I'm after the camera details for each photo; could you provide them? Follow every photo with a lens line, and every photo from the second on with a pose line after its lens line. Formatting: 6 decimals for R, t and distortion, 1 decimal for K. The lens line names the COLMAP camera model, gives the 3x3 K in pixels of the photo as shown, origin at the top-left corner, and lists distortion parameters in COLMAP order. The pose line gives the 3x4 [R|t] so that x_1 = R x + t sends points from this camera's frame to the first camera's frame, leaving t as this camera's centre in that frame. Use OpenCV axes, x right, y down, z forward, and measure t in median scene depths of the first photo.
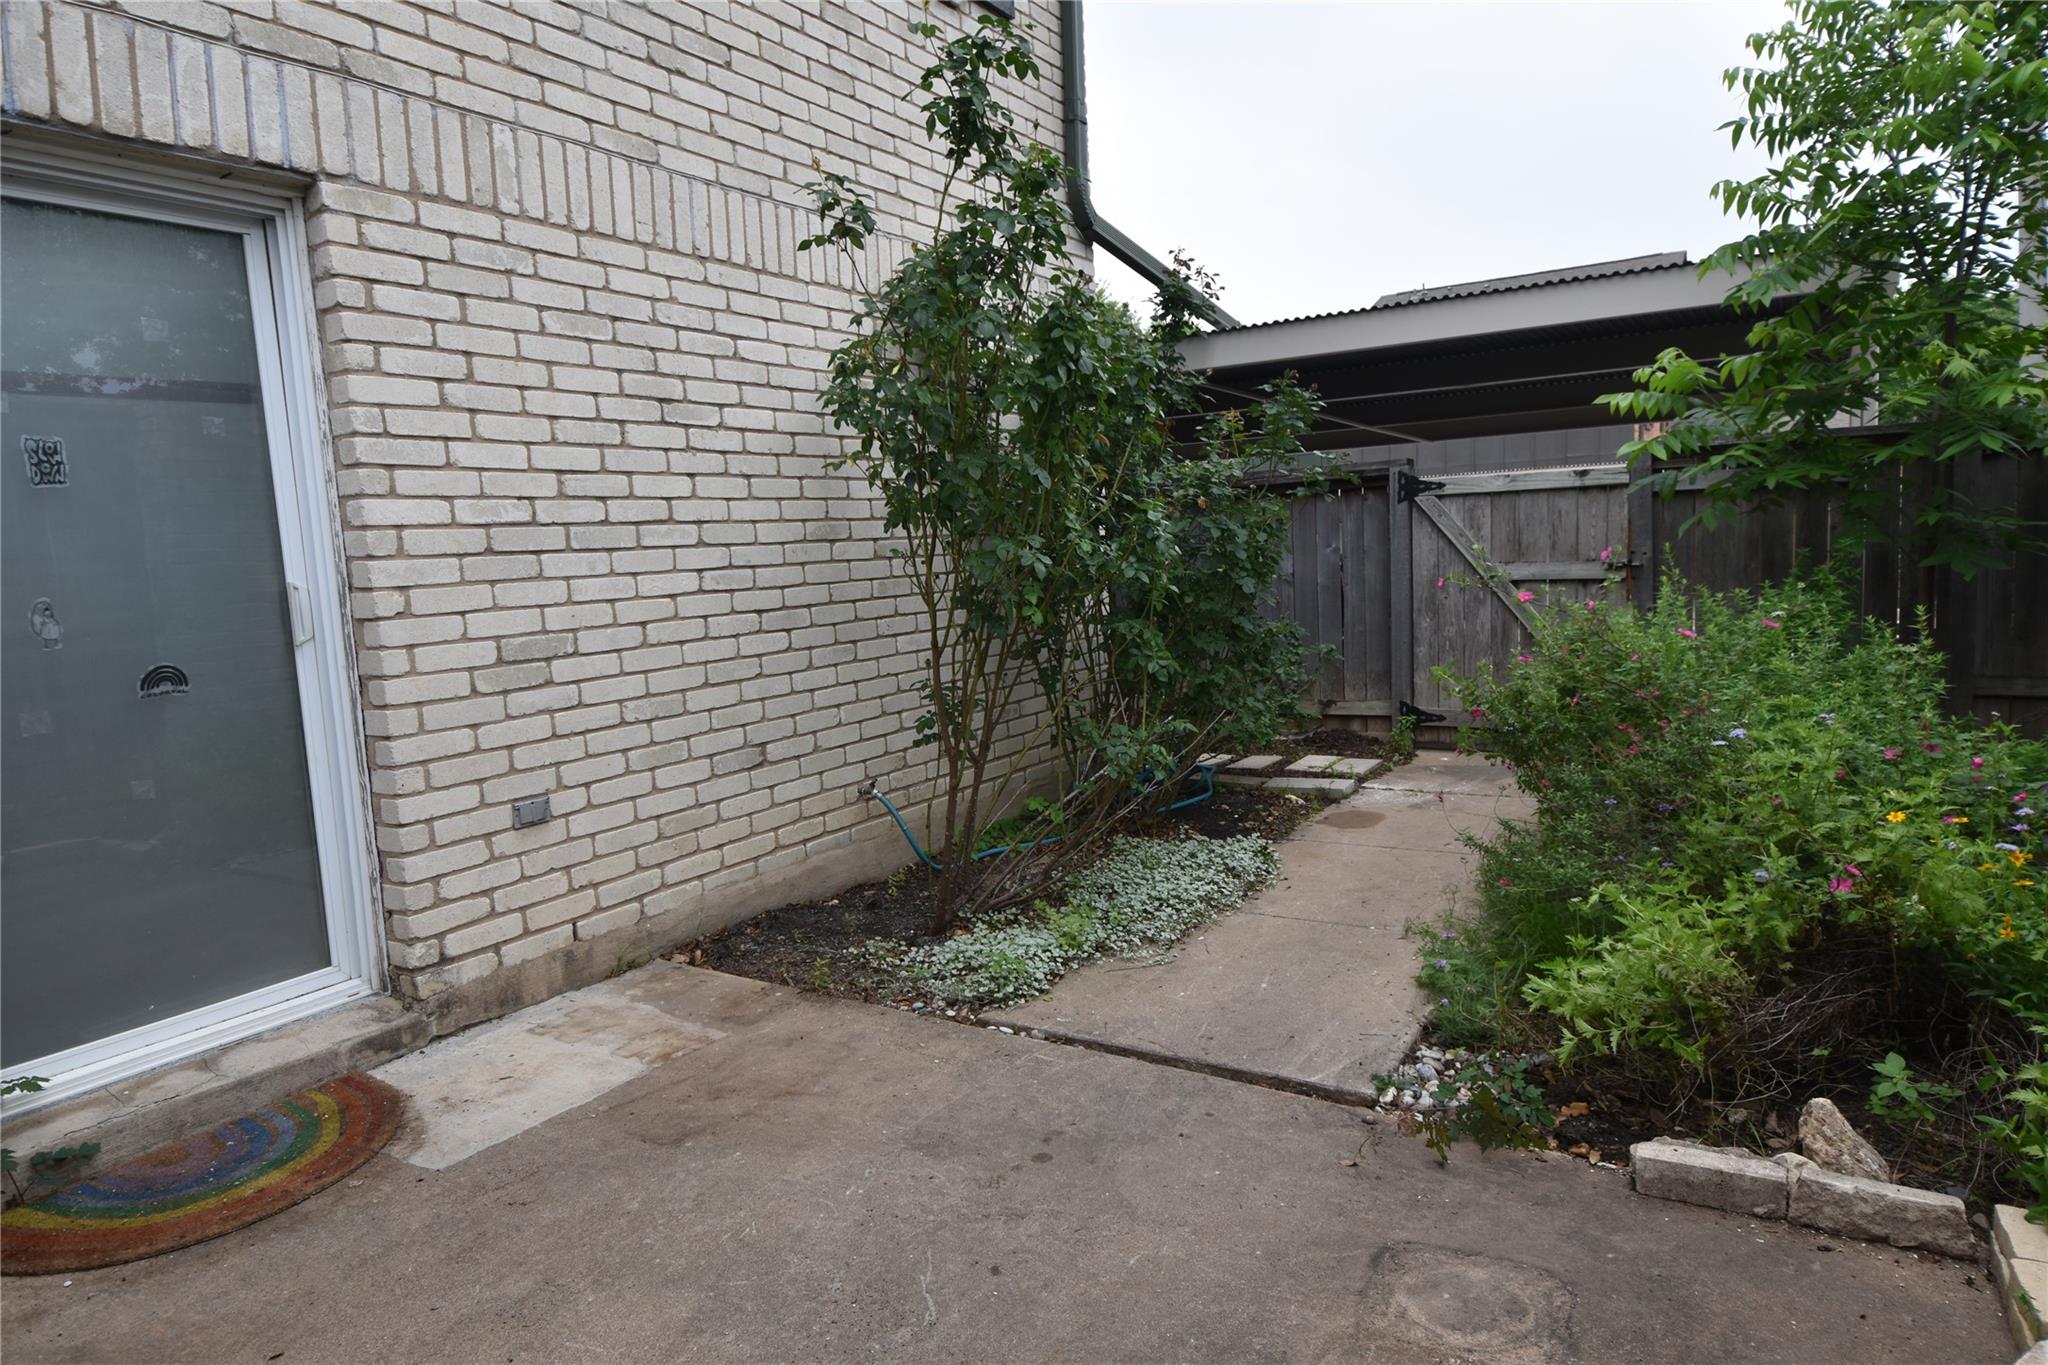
lens RADIAL K [[1238.3, 0, 1028.9], [0, 1238.3, 695.8], [0, 0, 1]] dist [0.028641, -0.031449]
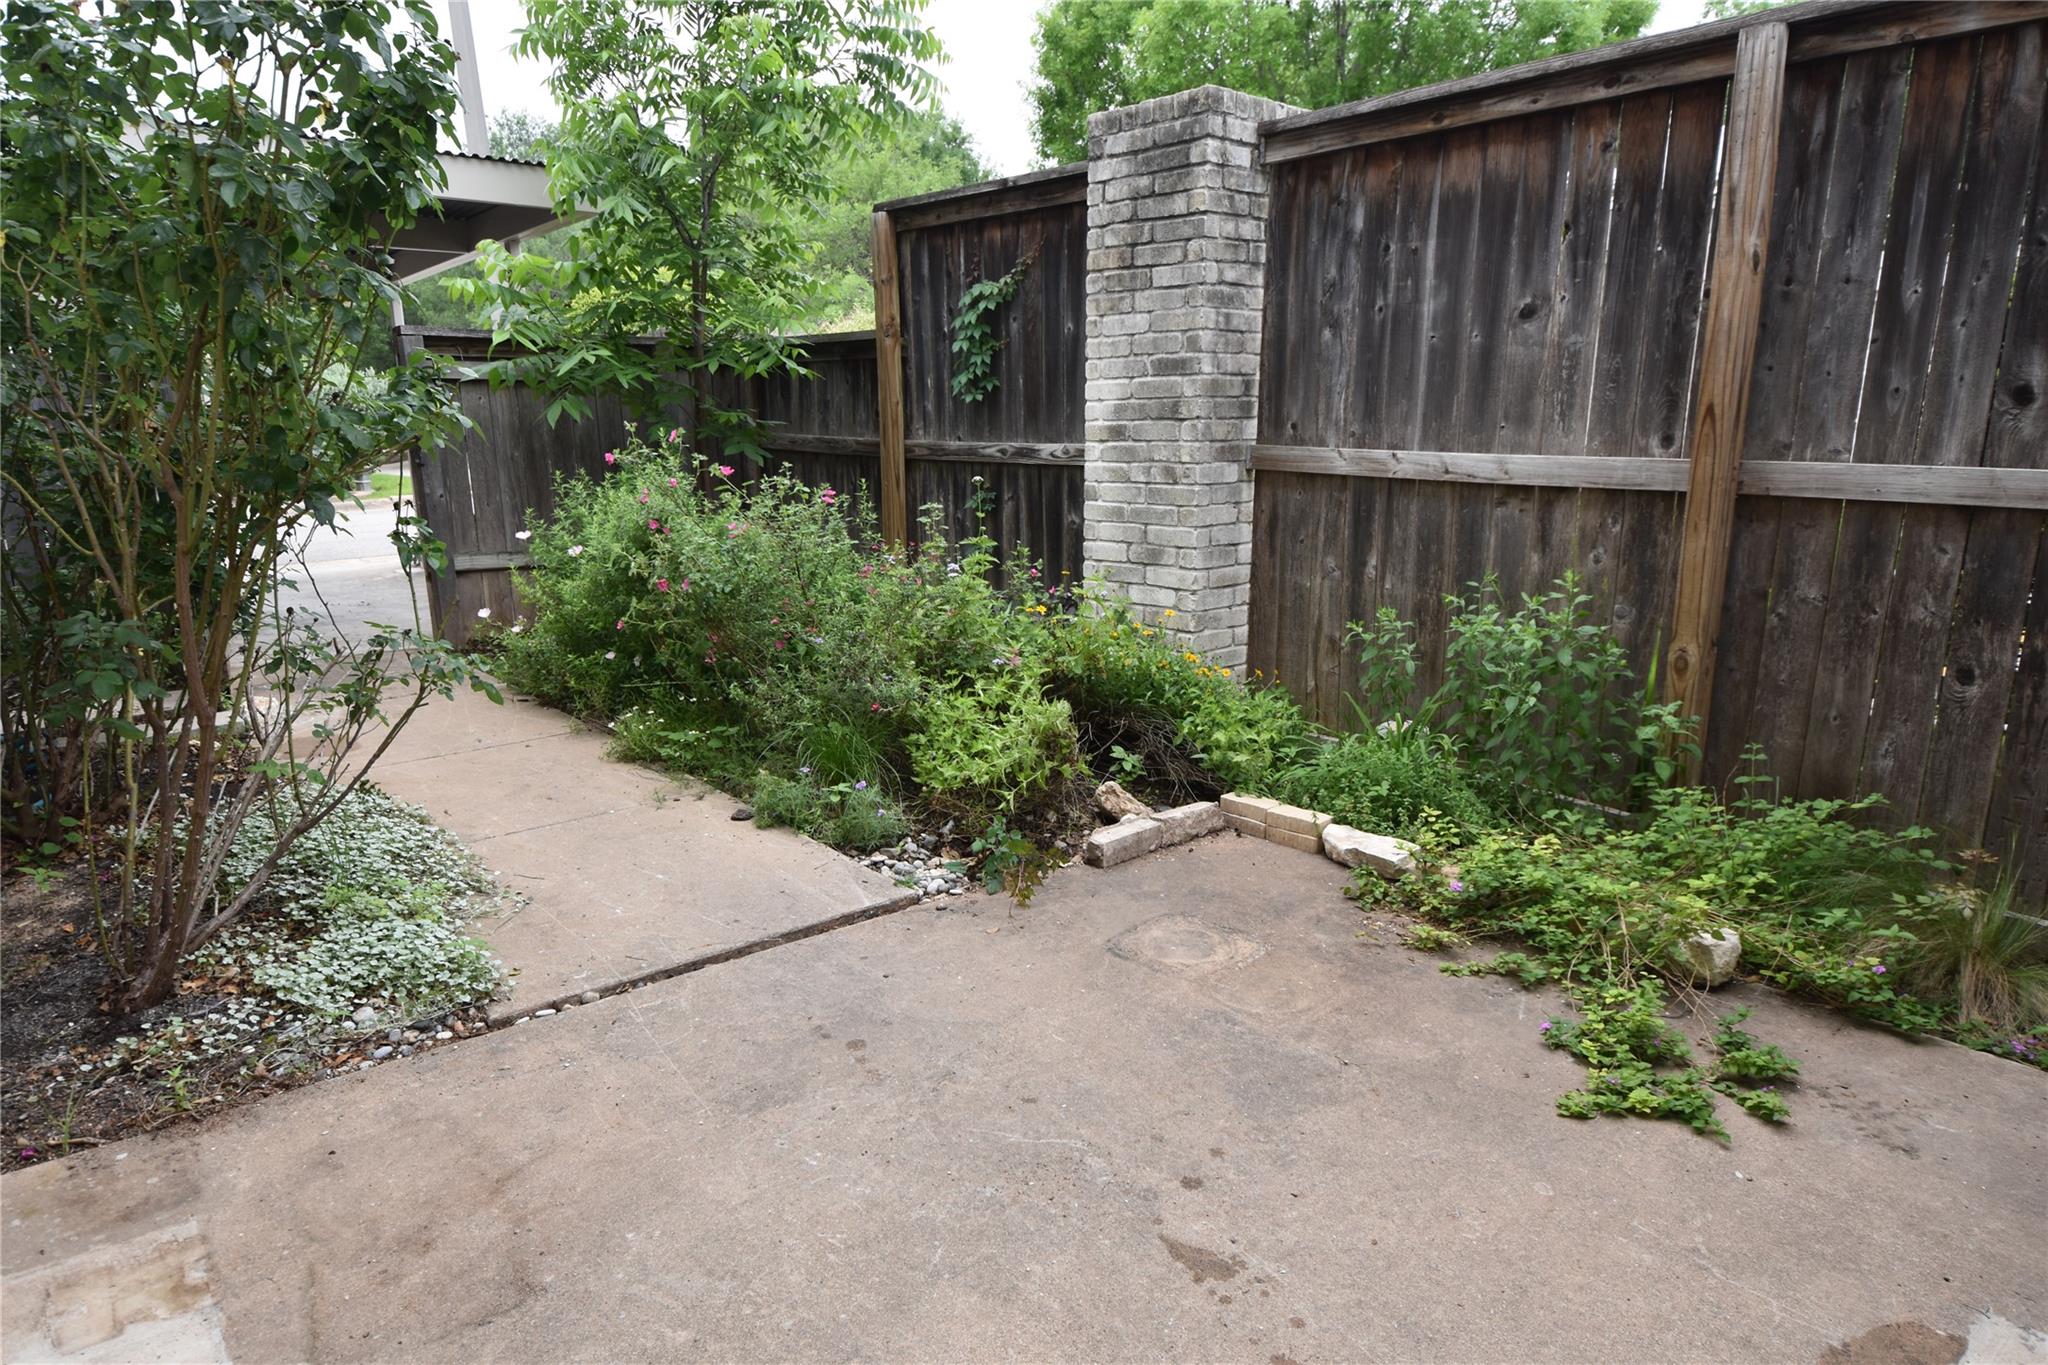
lens RADIAL K [[1238.3, 0, 1028.9], [0, 1238.3, 695.8], [0, 0, 1]] dist [0.028641, -0.031449]
pose [[0.314001, -0.170818, 0.933930, -0.522043], [0.099268, 0.984197, 0.146636, -0.016694], [-0.944219, 0.046665, 0.325996, 0.351309]]
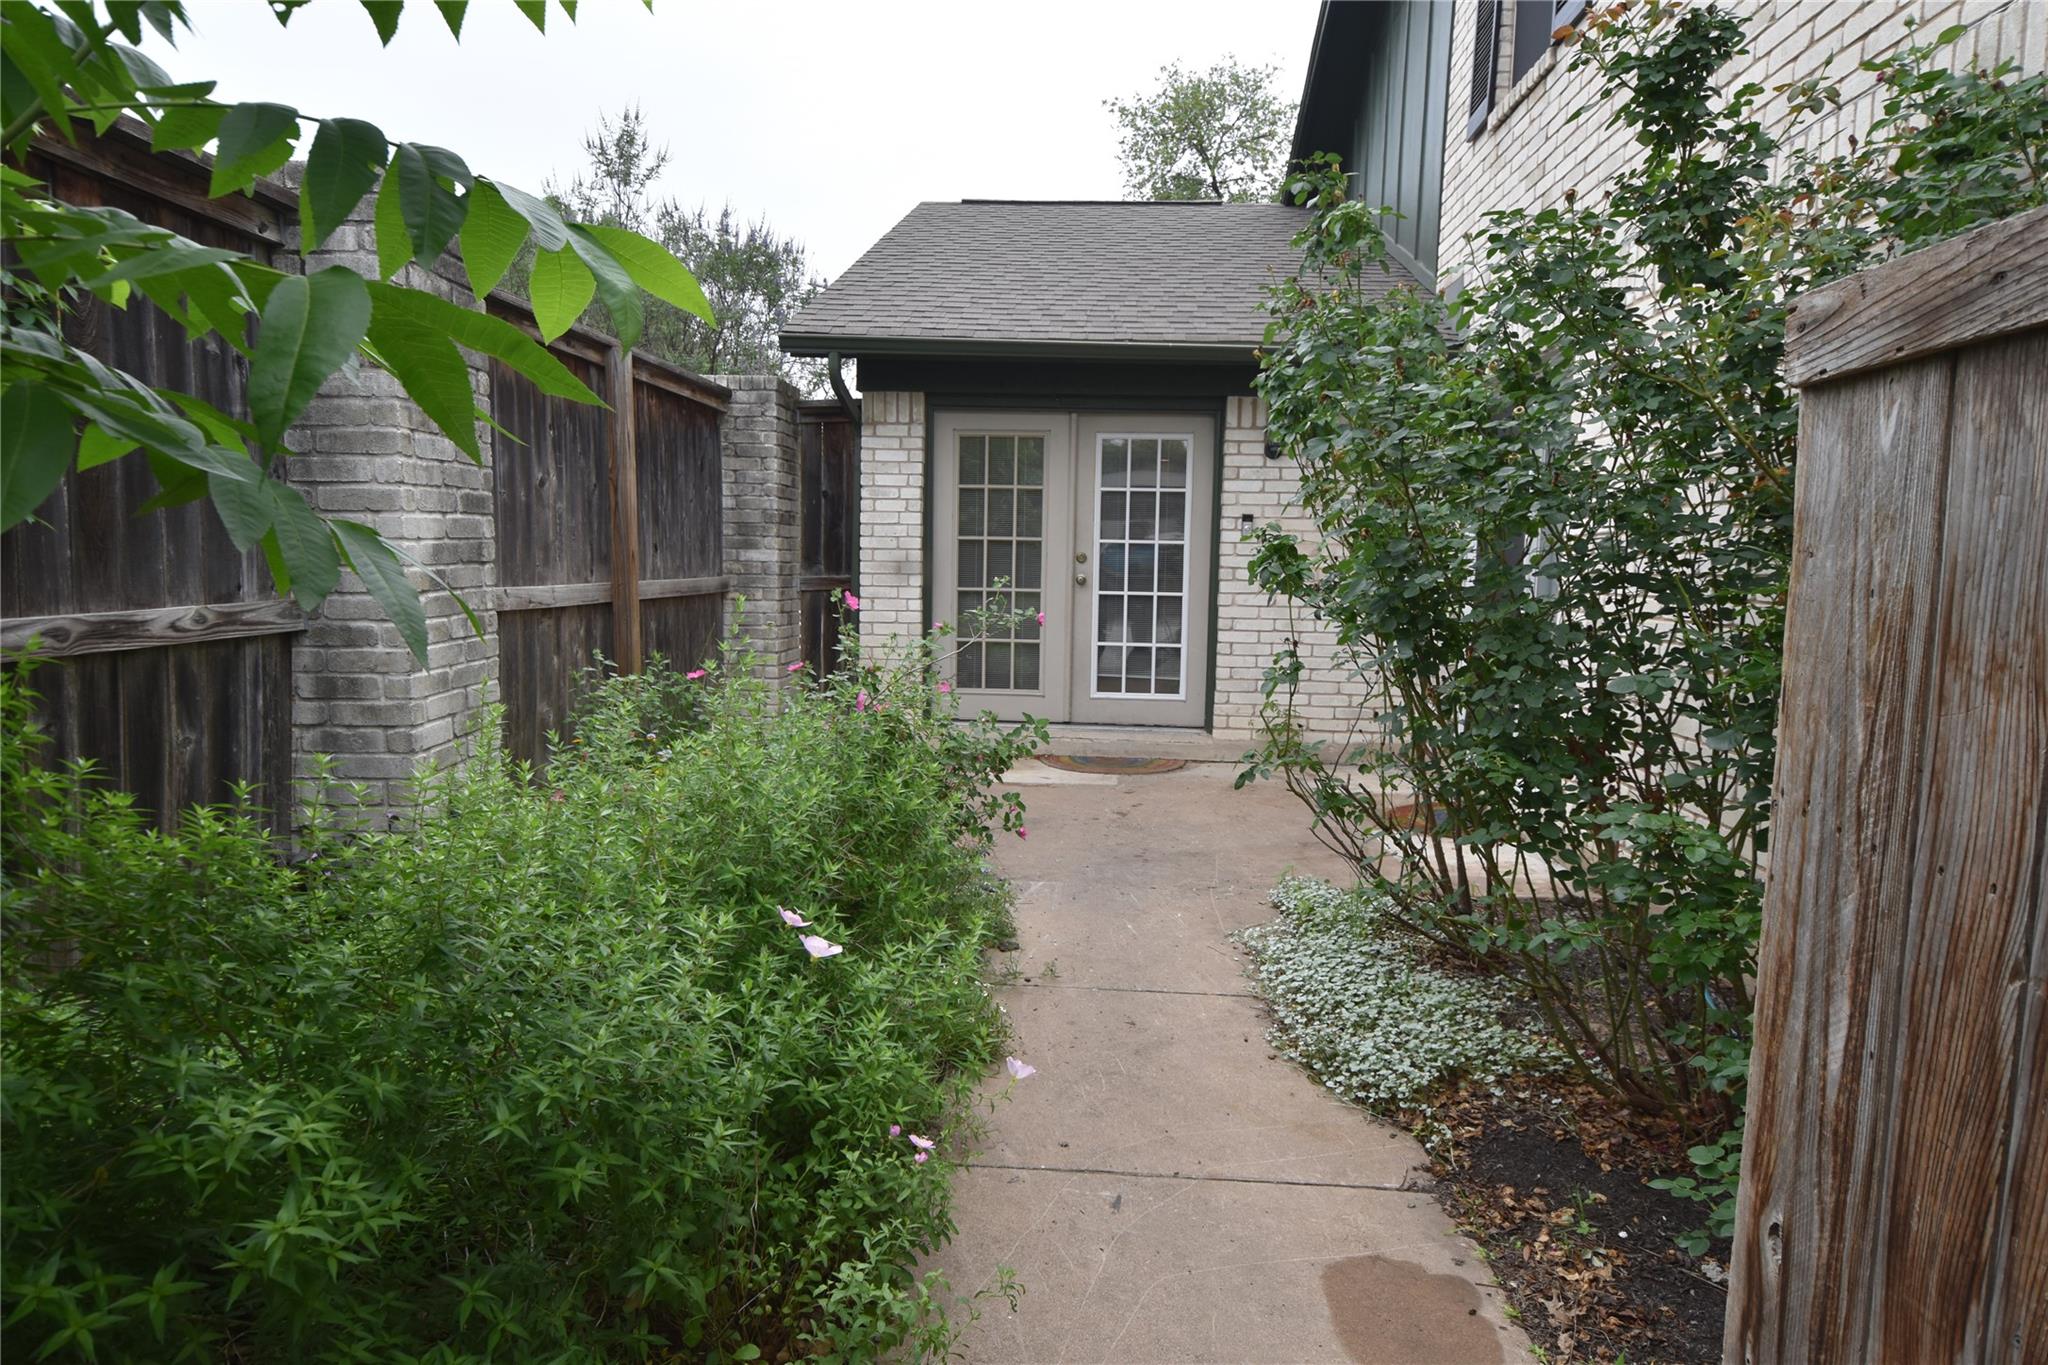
lens RADIAL K [[1238.3, 0, 1028.9], [0, 1238.3, 695.8], [0, 0, 1]] dist [0.028641, -0.031449]
pose [[-0.877109, 0.081804, -0.473273, 0.723666], [-0.035458, 0.971671, 0.233663, -0.233344], [0.478980, 0.221729, -0.849361, 1.680909]]
